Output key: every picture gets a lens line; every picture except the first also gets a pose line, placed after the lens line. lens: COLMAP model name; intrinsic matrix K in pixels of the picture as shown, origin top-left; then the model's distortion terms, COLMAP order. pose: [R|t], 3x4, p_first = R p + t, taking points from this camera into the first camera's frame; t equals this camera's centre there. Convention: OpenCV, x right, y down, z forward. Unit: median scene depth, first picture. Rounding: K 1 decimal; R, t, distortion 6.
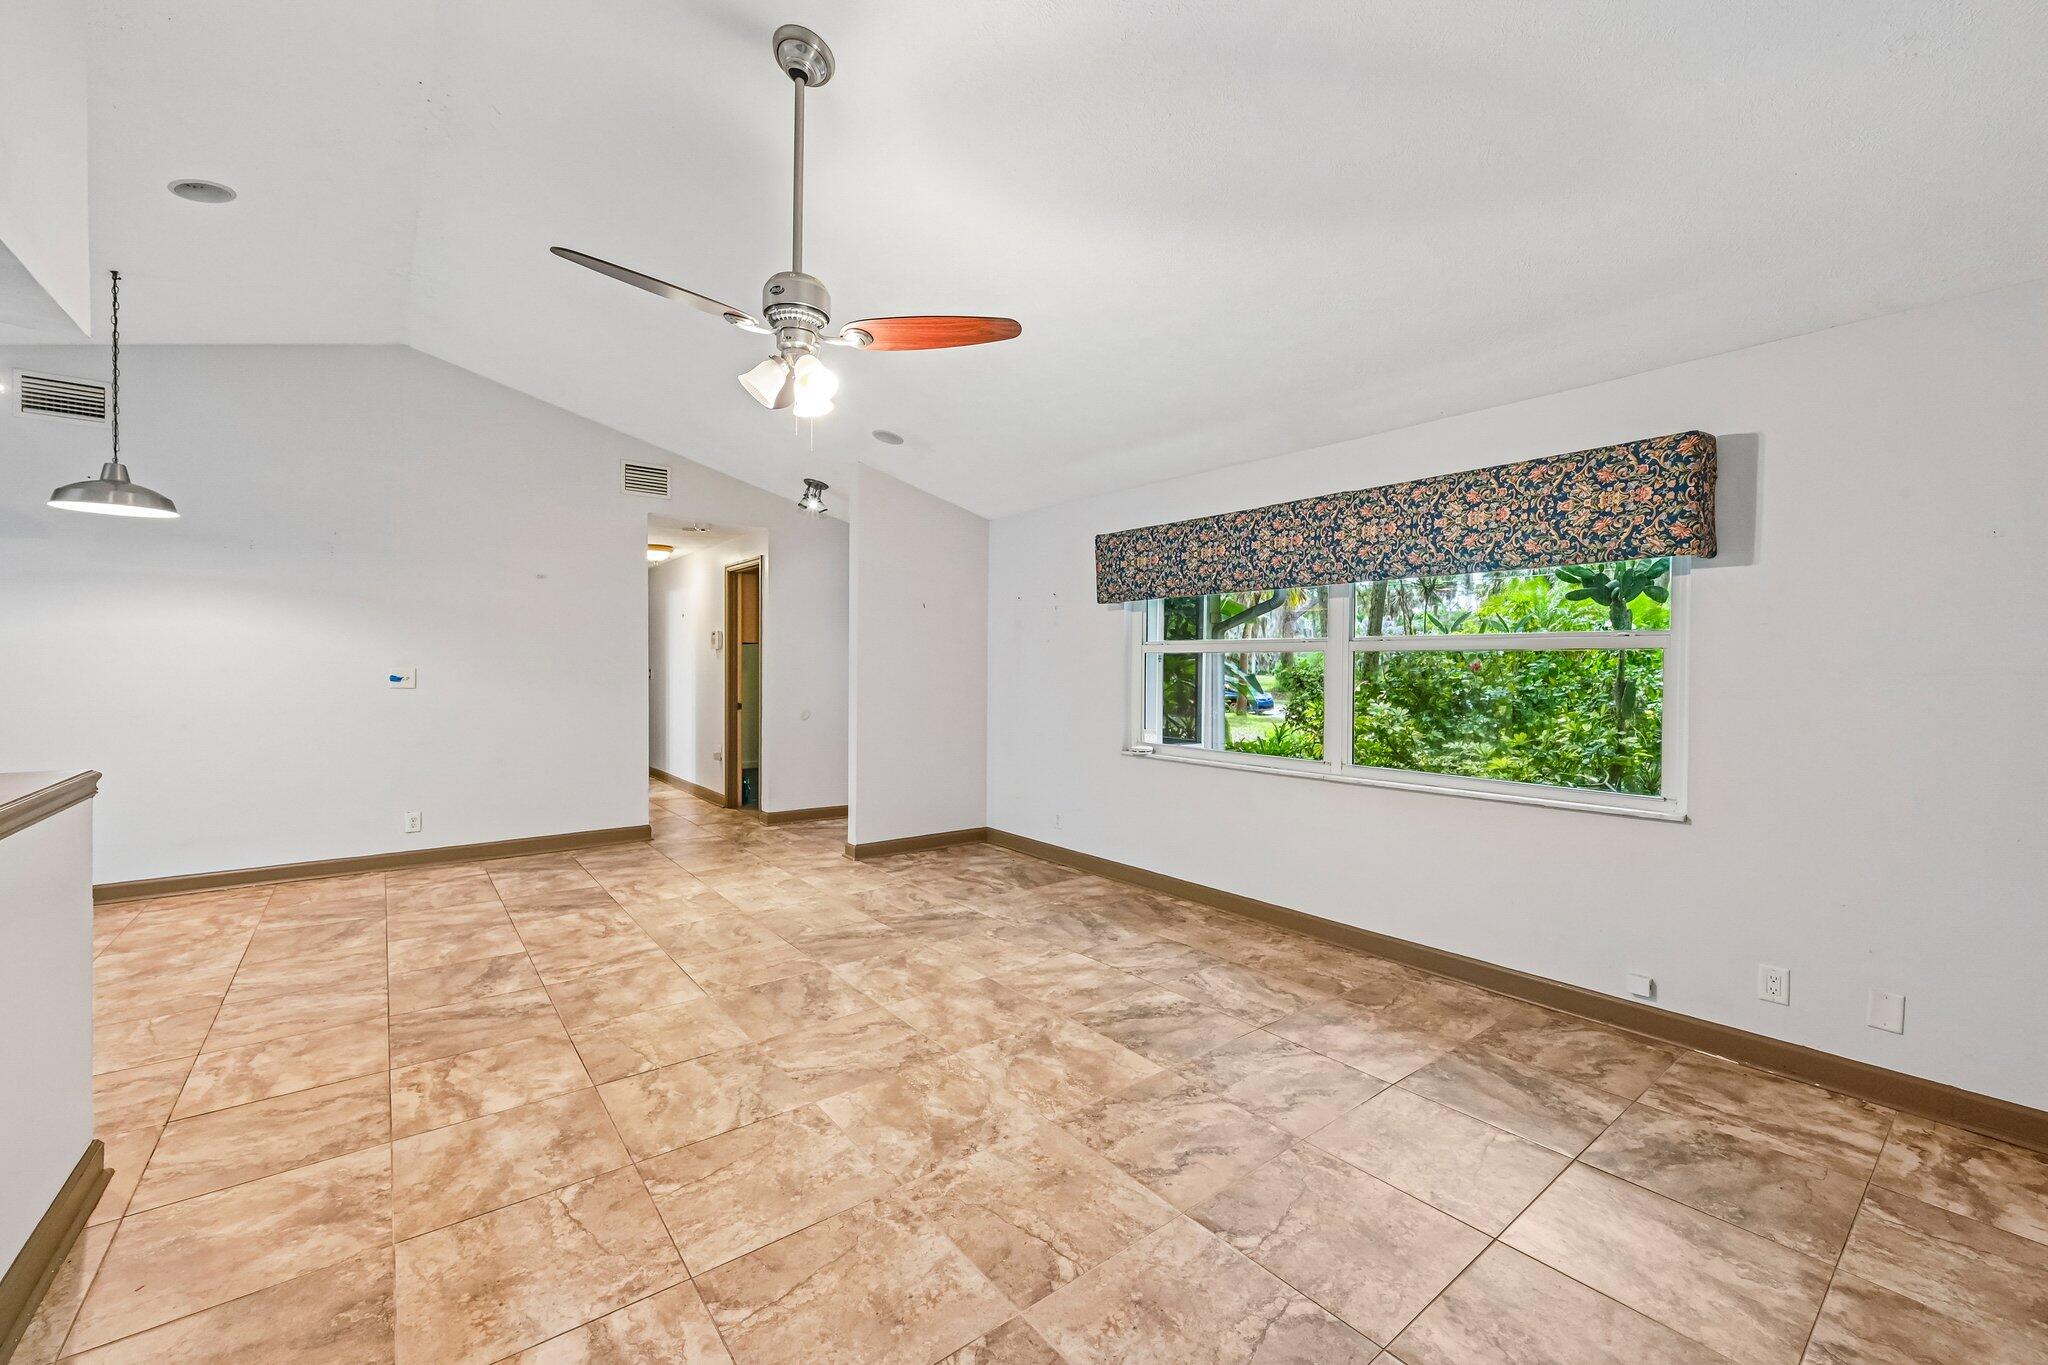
lens RADIAL K [[815.9, 0, 1021.3], [0, 815.9, 672.6], [0, 0, 1]] dist [-0.002344, 0.000090]
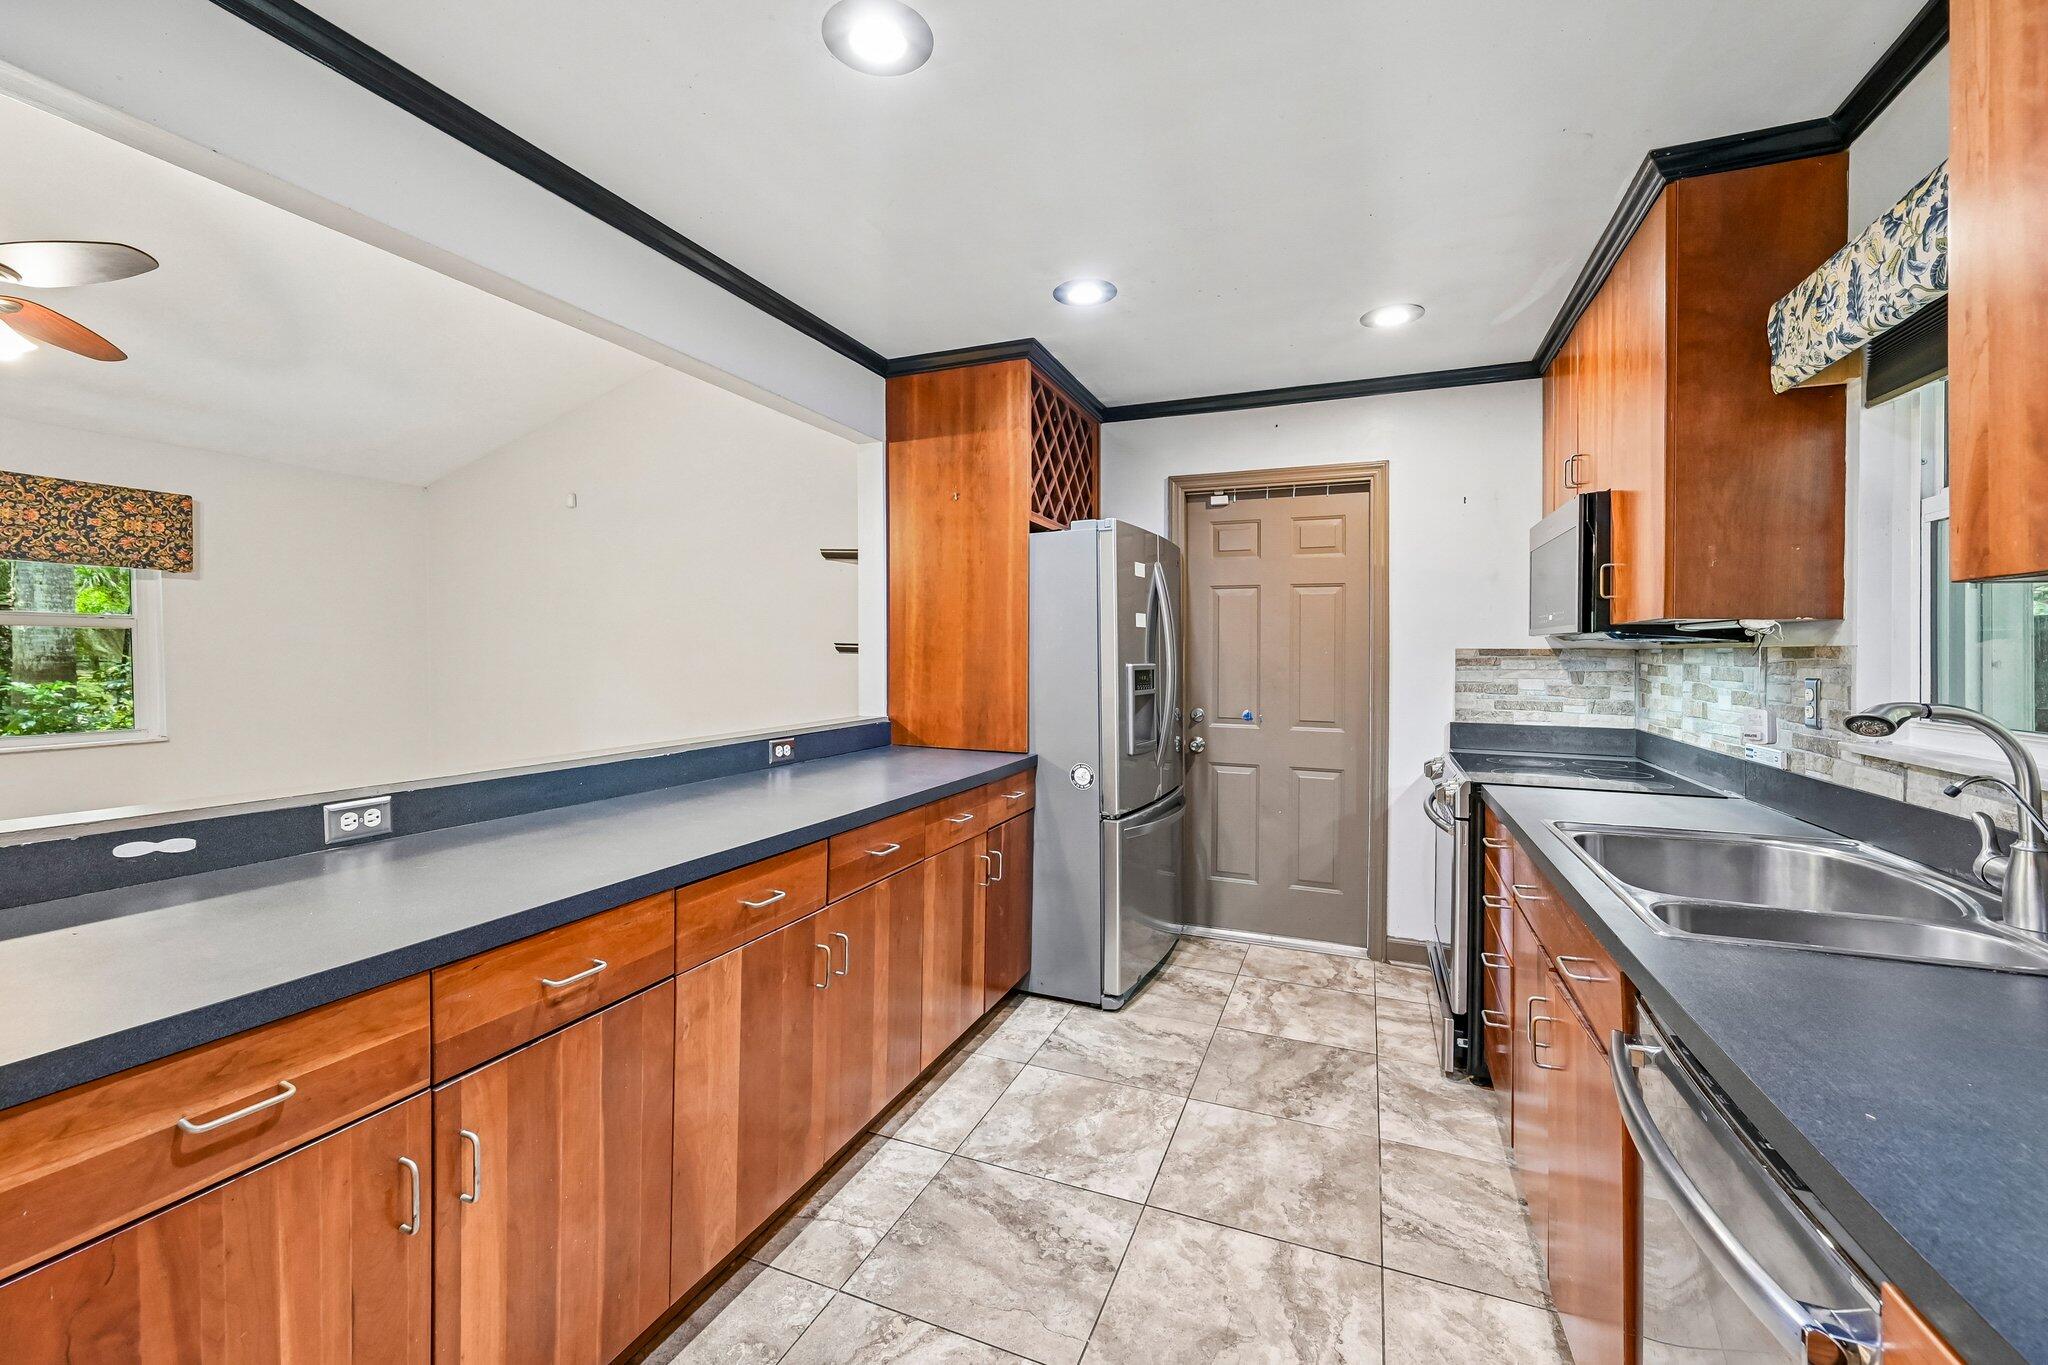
lens RADIAL K [[836.4, 0, 1022.9], [0, 836.4, 658.2], [0, 0, 1]] dist [-0.000783, -0.000024]
pose [[-0.484367, -0.017135, 0.874697, -1.171425], [-0.001903, 0.999826, 0.018532, -0.006545], [-0.874863, 0.007312, -0.484315, 0.295800]]
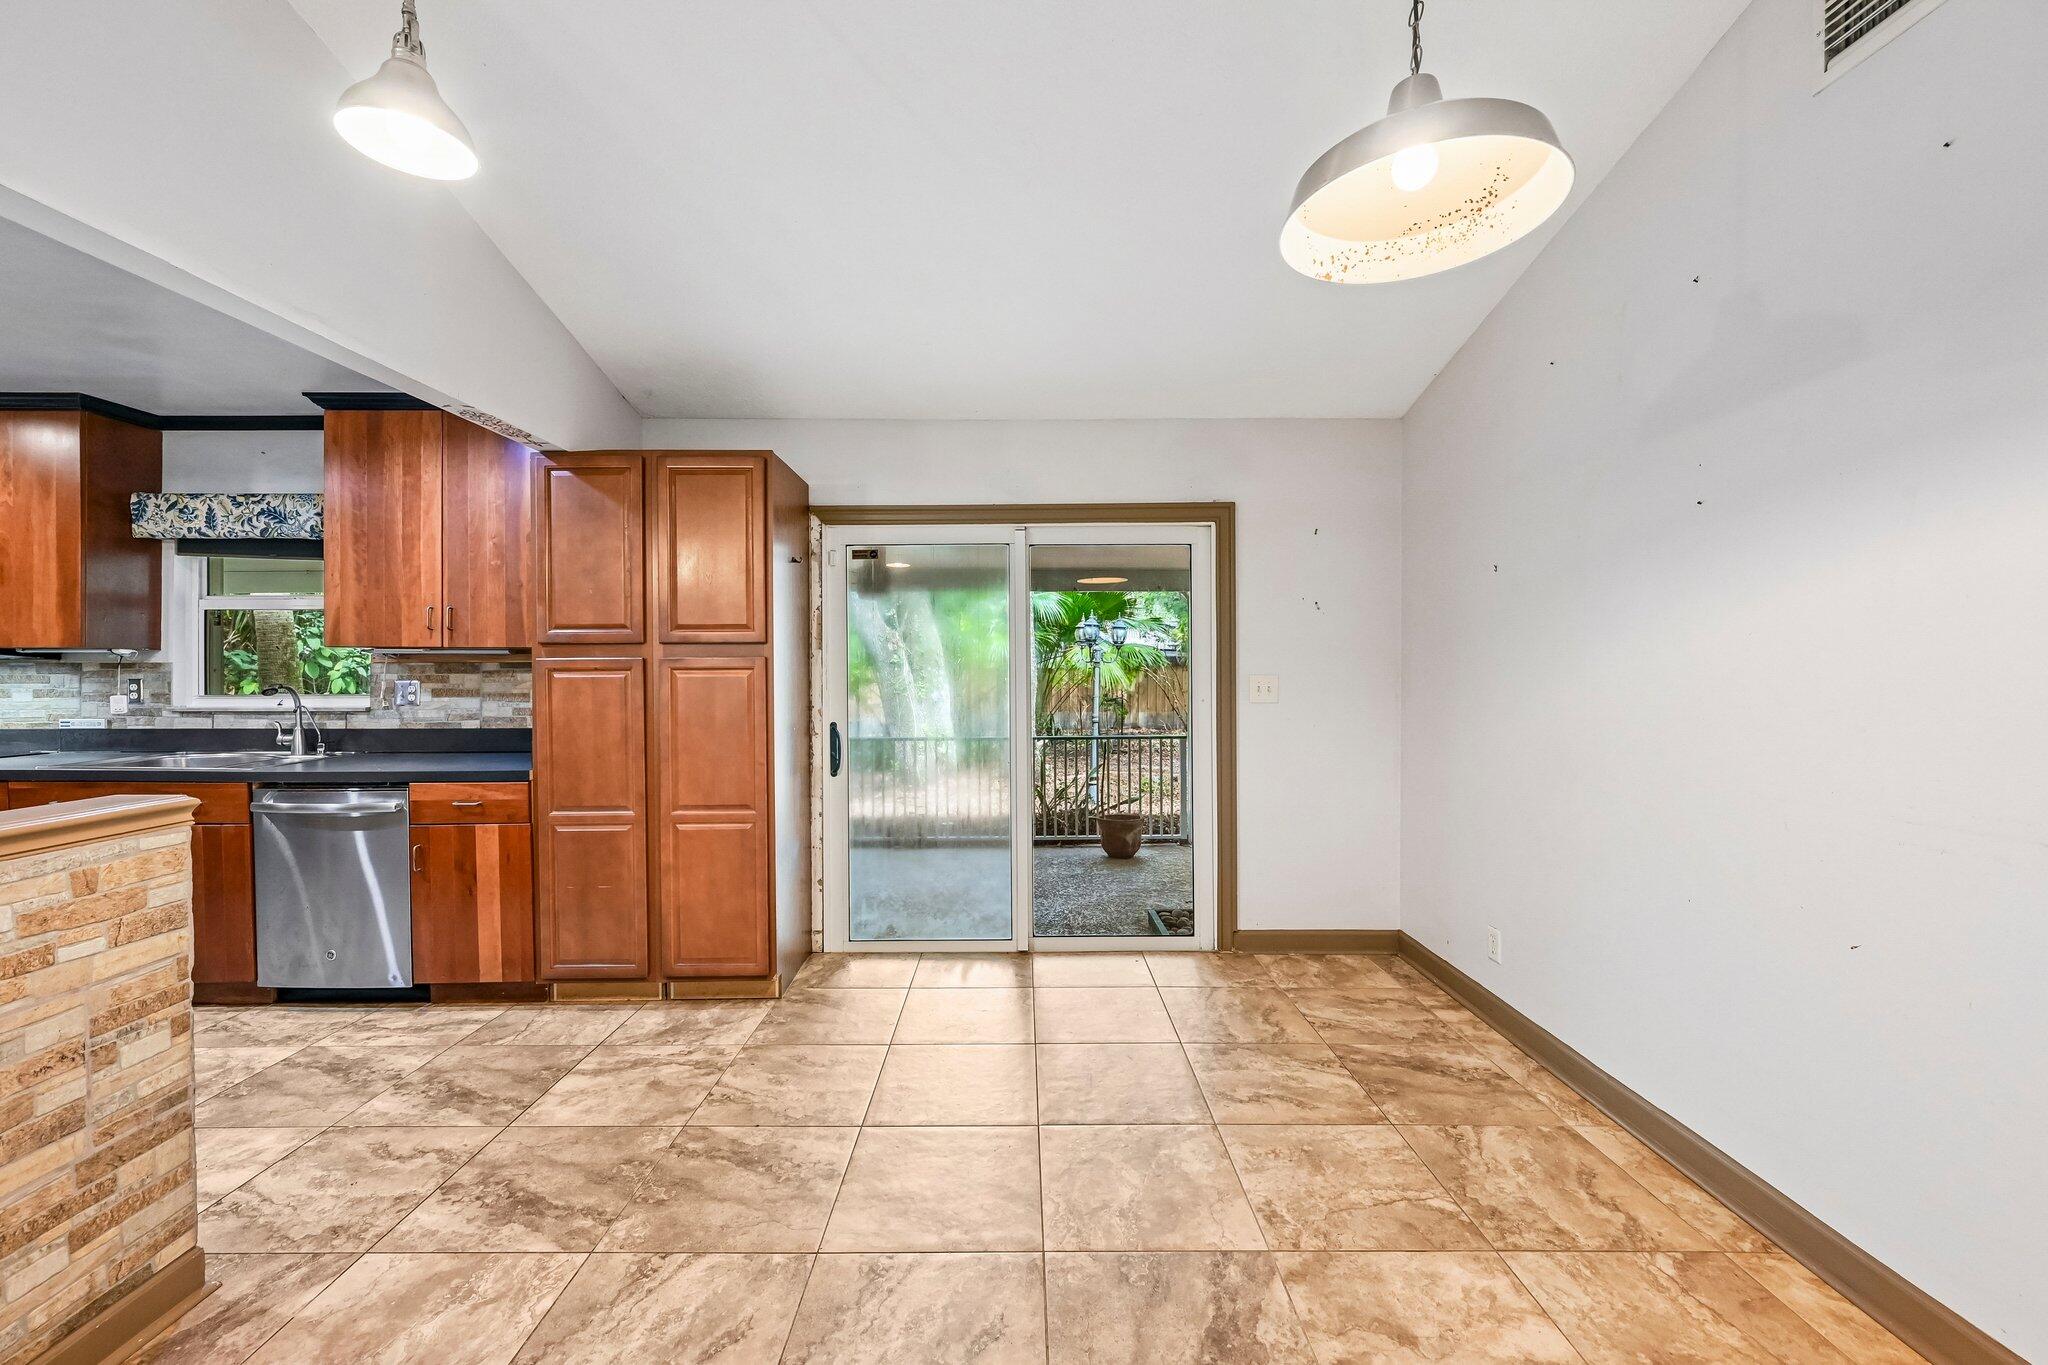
lens RADIAL K [[815.9, 0, 1021.3], [0, 815.9, 672.6], [0, 0, 1]] dist [-0.002344, 0.000090]
pose [[-0.617281, 0.000131, -0.786743, -0.809847], [-0.009743, 0.999922, 0.007810, -0.012119], [0.786683, 0.012486, -0.617231, 1.180780]]
